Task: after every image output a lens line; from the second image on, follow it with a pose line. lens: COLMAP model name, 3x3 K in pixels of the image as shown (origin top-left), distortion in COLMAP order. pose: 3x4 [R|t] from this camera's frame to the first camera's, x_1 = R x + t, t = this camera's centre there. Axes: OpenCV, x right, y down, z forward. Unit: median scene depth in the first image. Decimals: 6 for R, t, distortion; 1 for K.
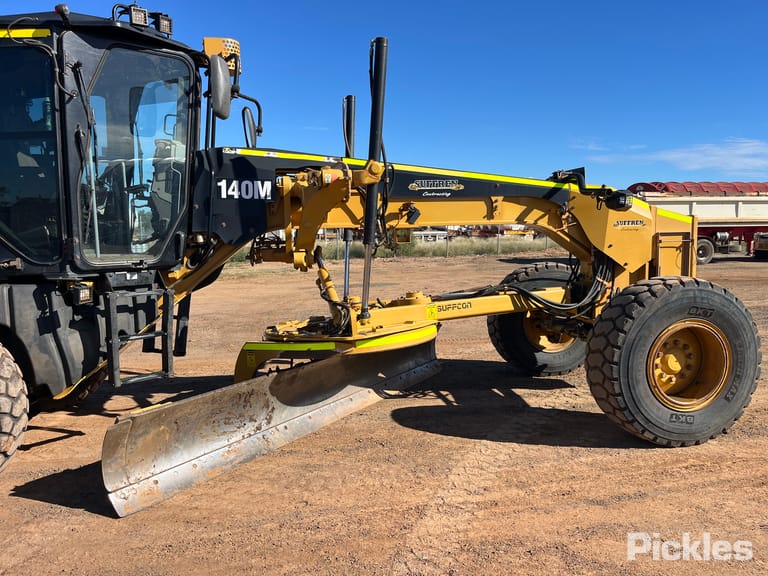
lens RADIAL K [[582.0, 0, 388.0], [0, 582.0, 296.1], [0, 0, 1]] dist [0.071946, -0.097191]
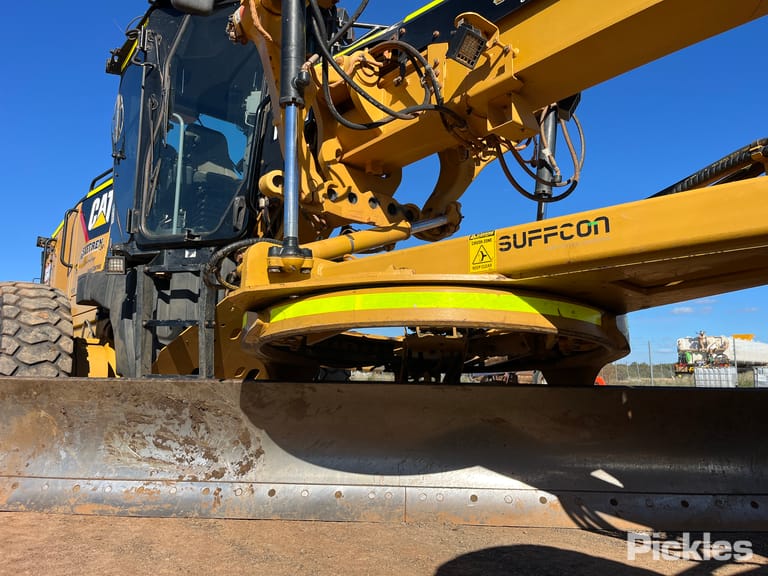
lens RADIAL K [[579.5, 0, 384.0], [0, 579.5, 288.0], [0, 0, 1]] dist [0.064763, -0.103202]
pose [[0.496960, -0.116841, -0.859872, 0.379465], [-0.115902, 0.973079, -0.199209, 0.137250], [0.859999, 0.198660, 0.470039, 0.808681]]
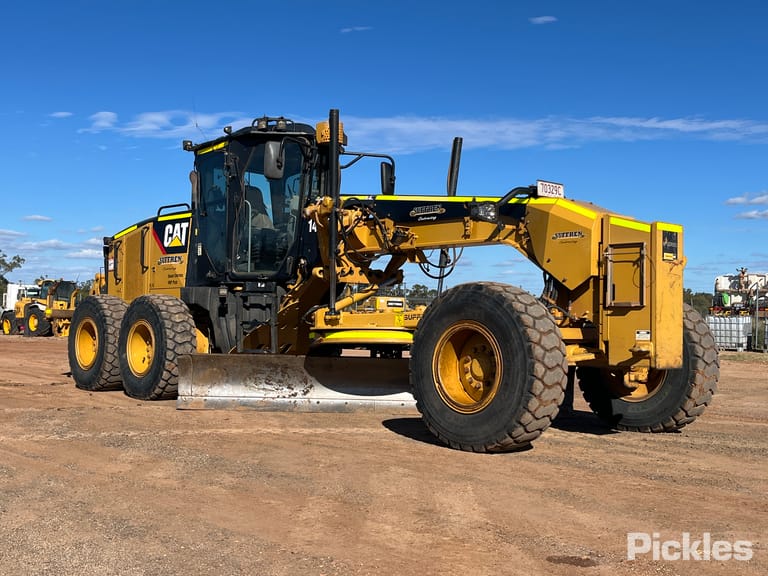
lens RADIAL K [[879.6, 0, 384.0], [0, 879.6, 288.0], [0, 0, 1]] dist [0.054000, 0.000987]
pose [[0.526372, -0.003524, -0.850247, 1.604951], [-0.119788, 0.989710, -0.078260, 0.110403], [0.841774, 0.143043, 0.520533, 0.064420]]
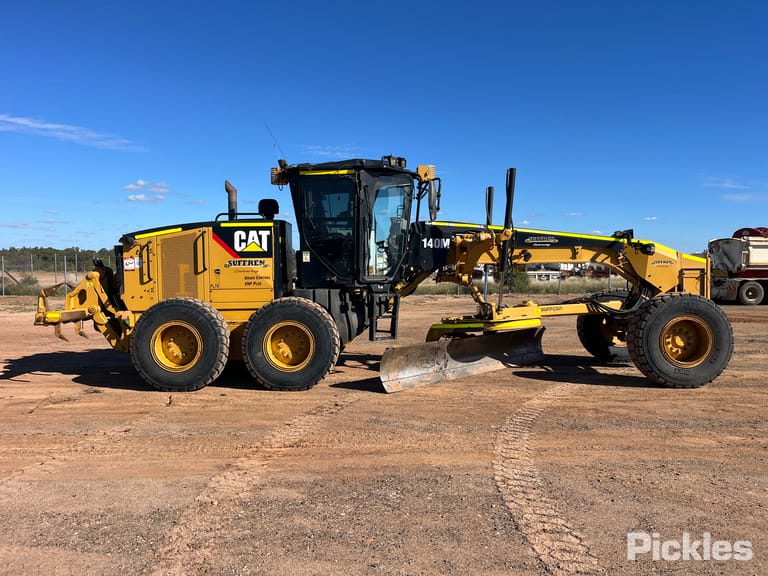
lens RADIAL K [[582.0, 0, 388.0], [0, 582.0, 296.1], [0, 0, 1]] dist [0.071946, -0.097191]
pose [[0.981594, 0.019241, -0.190008, -0.035597], [-0.032266, 0.997318, -0.065696, 0.117988], [0.188234, 0.070618, 0.979582, -0.861963]]
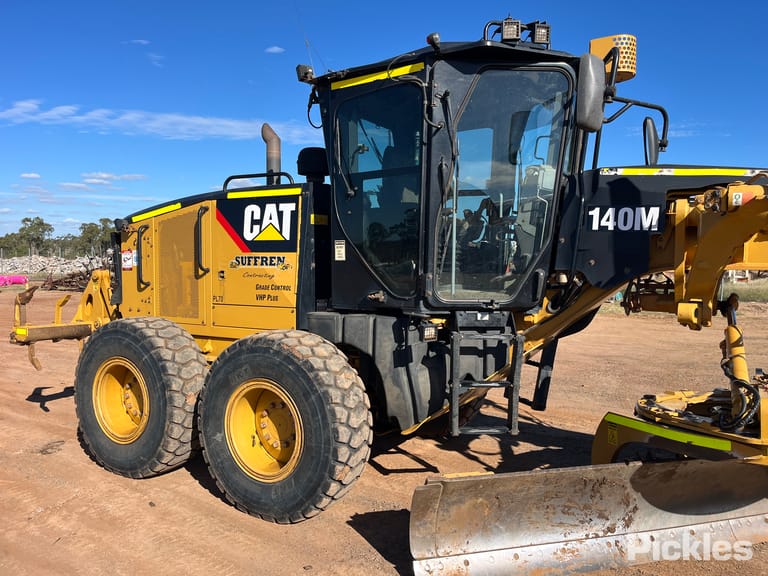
lens RADIAL K [[582.0, 0, 388.0], [0, 582.0, 296.1], [0, 0, 1]] dist [0.071946, -0.097191]
pose [[0.752821, 0.064124, -0.655095, 0.042226], [-0.098529, 0.995008, -0.015832, -0.034614], [0.650810, 0.076464, 0.755381, 0.204108]]
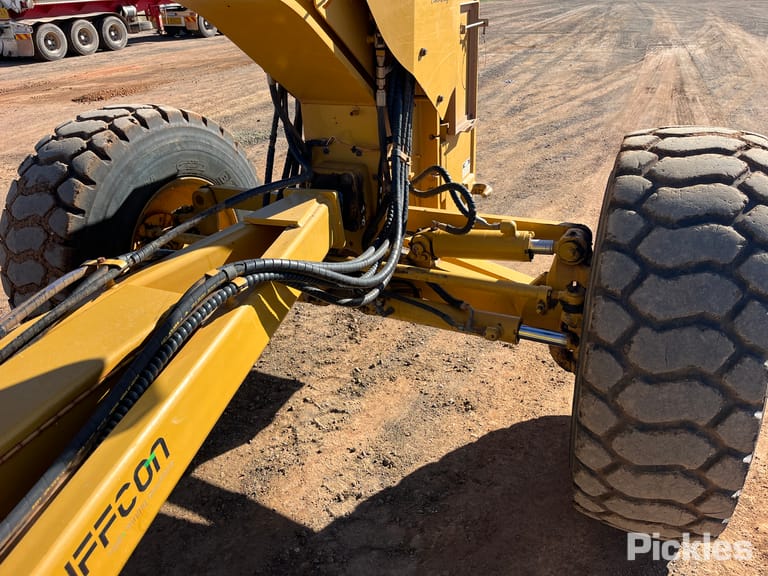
lens RADIAL K [[567.9, 0, 400.4], [0, 567.9, 310.1], [0, 0, 1]] dist [0.067336, -0.082971]
pose [[0.555365, -0.422474, 0.716299, 0.080122], [0.130000, 0.894860, 0.426997, -0.106955], [-0.821383, -0.144021, 0.551895, 0.904479]]
